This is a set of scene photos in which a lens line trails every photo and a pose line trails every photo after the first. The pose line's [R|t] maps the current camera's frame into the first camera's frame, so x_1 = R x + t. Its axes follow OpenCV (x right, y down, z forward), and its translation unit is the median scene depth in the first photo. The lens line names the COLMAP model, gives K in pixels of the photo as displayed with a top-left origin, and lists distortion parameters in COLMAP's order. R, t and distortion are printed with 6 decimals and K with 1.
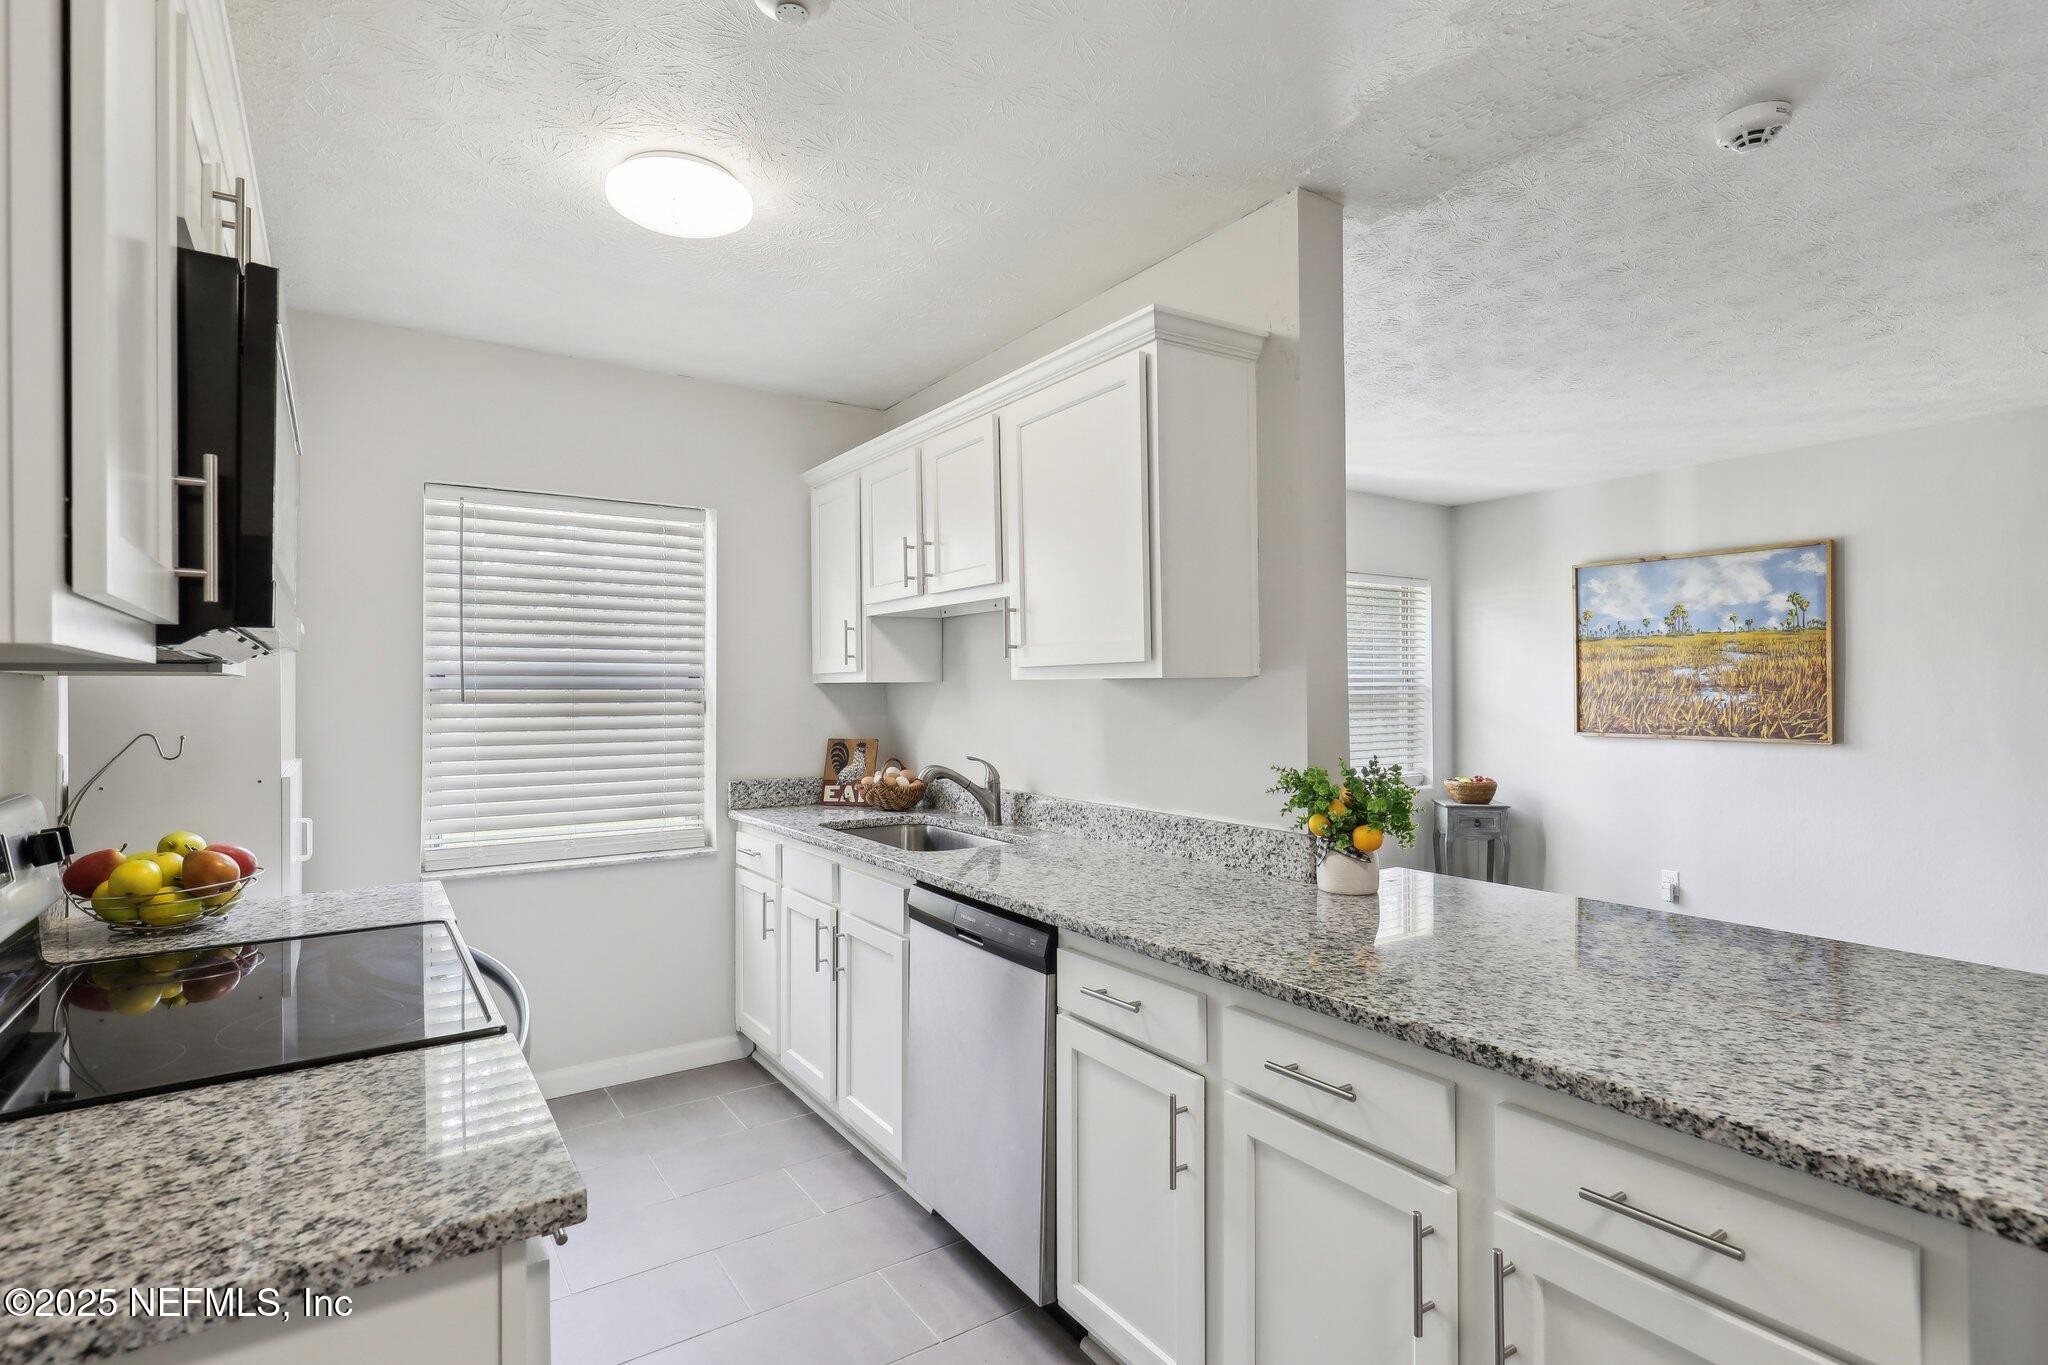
lens RADIAL K [[1014.9, 0, 1024.0], [0, 1014.9, 682.5], [0, 0, 1]] dist [0.002354, 0.001009]
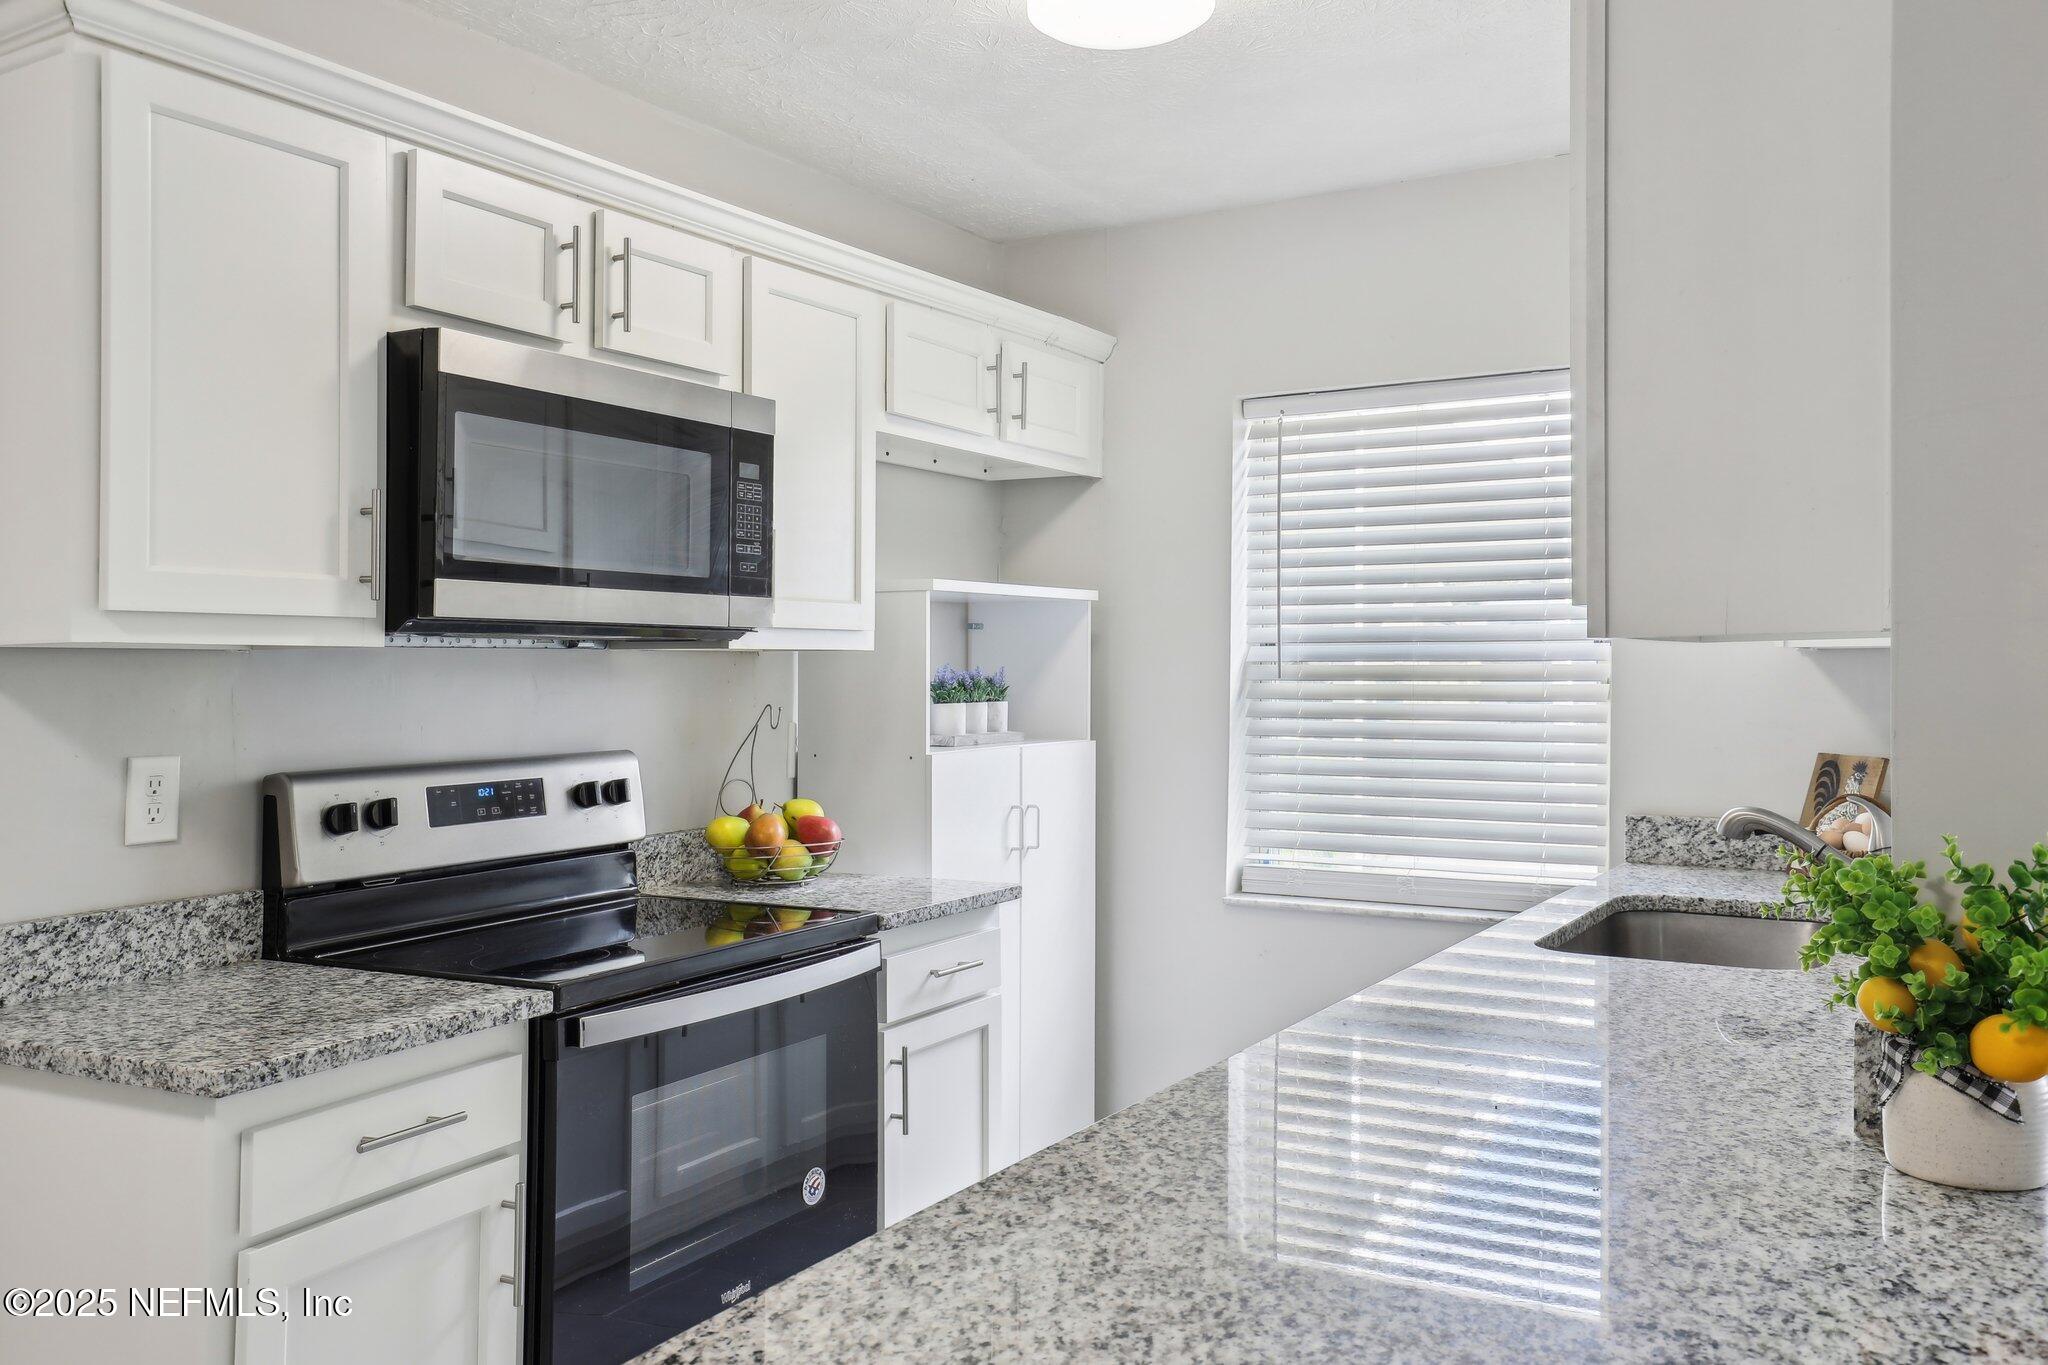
lens RADIAL K [[1680.4, 0, 1024.0], [0, 1680.4, 682.5], [0, 0, 1]] dist [0.047810, -0.004604]
pose [[0.449389, 0.010477, -0.893275, 0.741850], [0.006884, 0.999861, 0.015191, 0.002242], [0.893310, -0.012976, 0.449254, 0.386133]]
